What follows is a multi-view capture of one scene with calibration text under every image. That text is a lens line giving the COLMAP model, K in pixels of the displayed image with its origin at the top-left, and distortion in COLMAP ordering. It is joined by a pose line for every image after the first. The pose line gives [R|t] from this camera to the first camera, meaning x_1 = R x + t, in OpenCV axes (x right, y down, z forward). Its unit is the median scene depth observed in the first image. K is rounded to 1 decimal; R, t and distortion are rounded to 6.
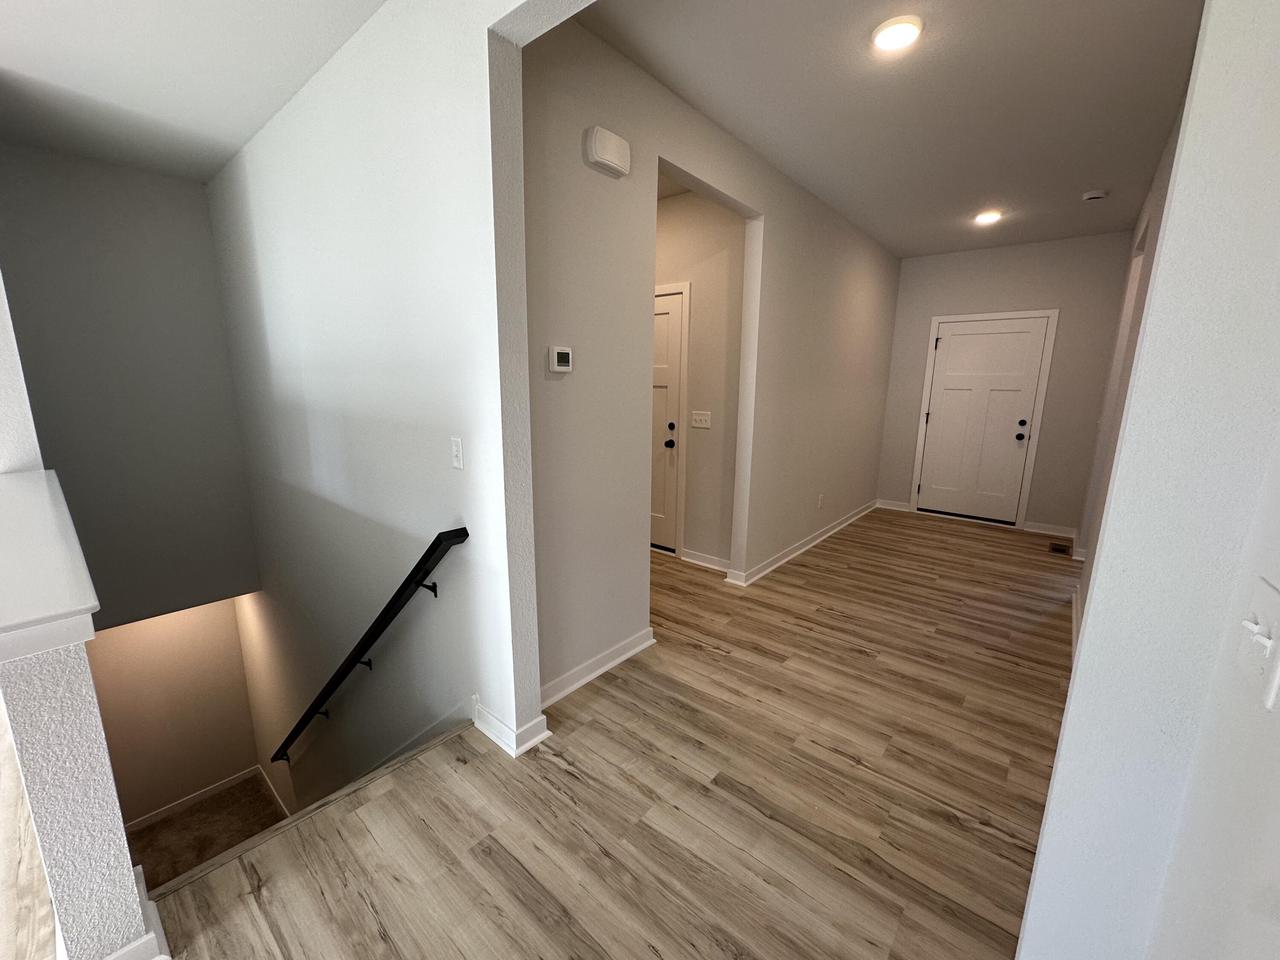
lens RADIAL K [[507.9, 0, 642.0], [0, 507.9, 480.9], [0, 0, 1]] dist [-0.001394, 0.000632]
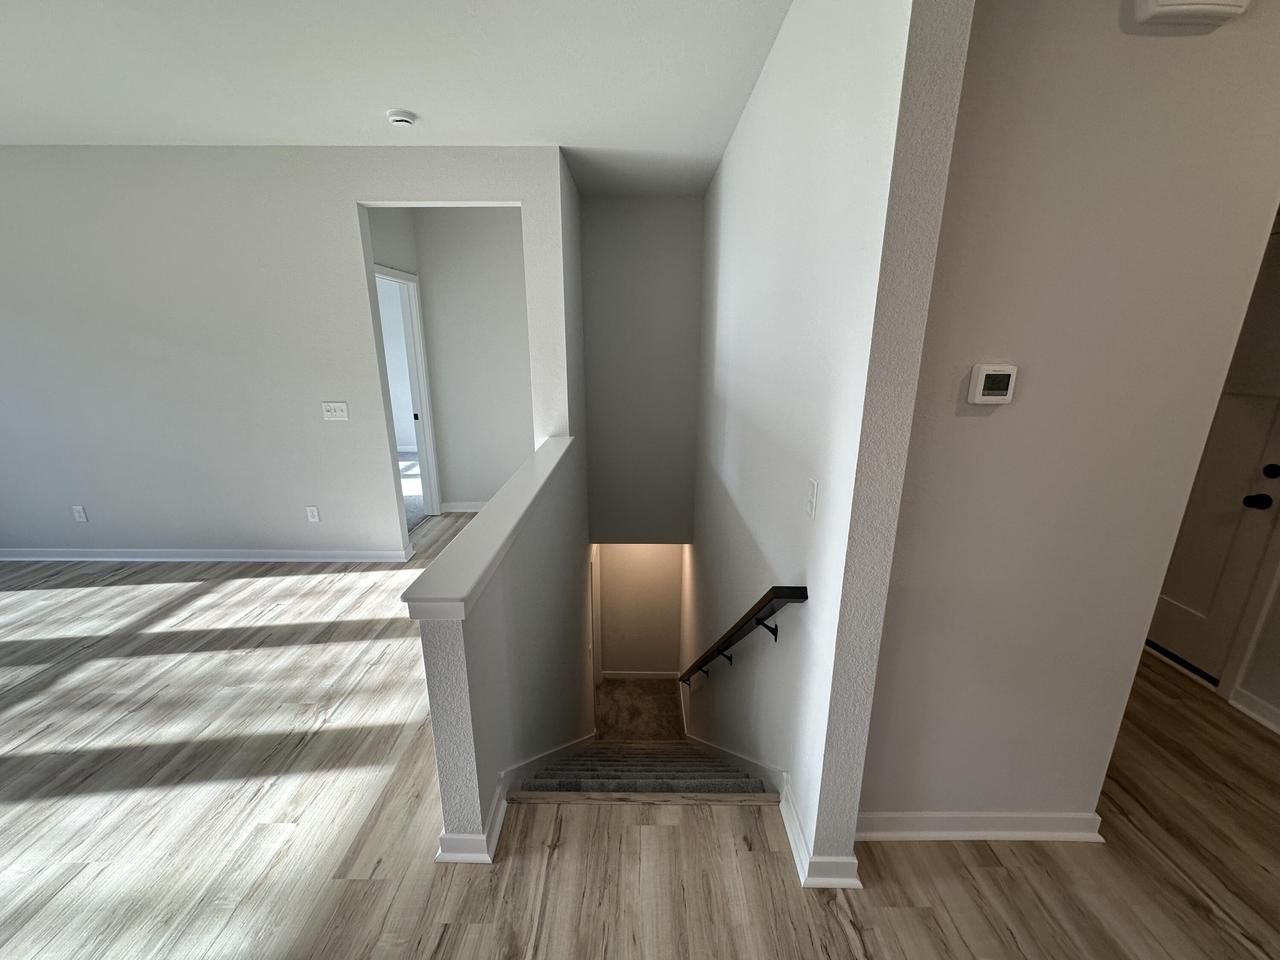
lens RADIAL K [[507.9, 0, 642.0], [0, 507.9, 480.9], [0, 0, 1]] dist [-0.001394, 0.000632]
pose [[0.646368, 0.192285, -0.738400, 0.050195], [-0.145538, 0.981029, 0.128068, -0.138325], [0.749017, 0.024686, 0.662091, 0.250673]]
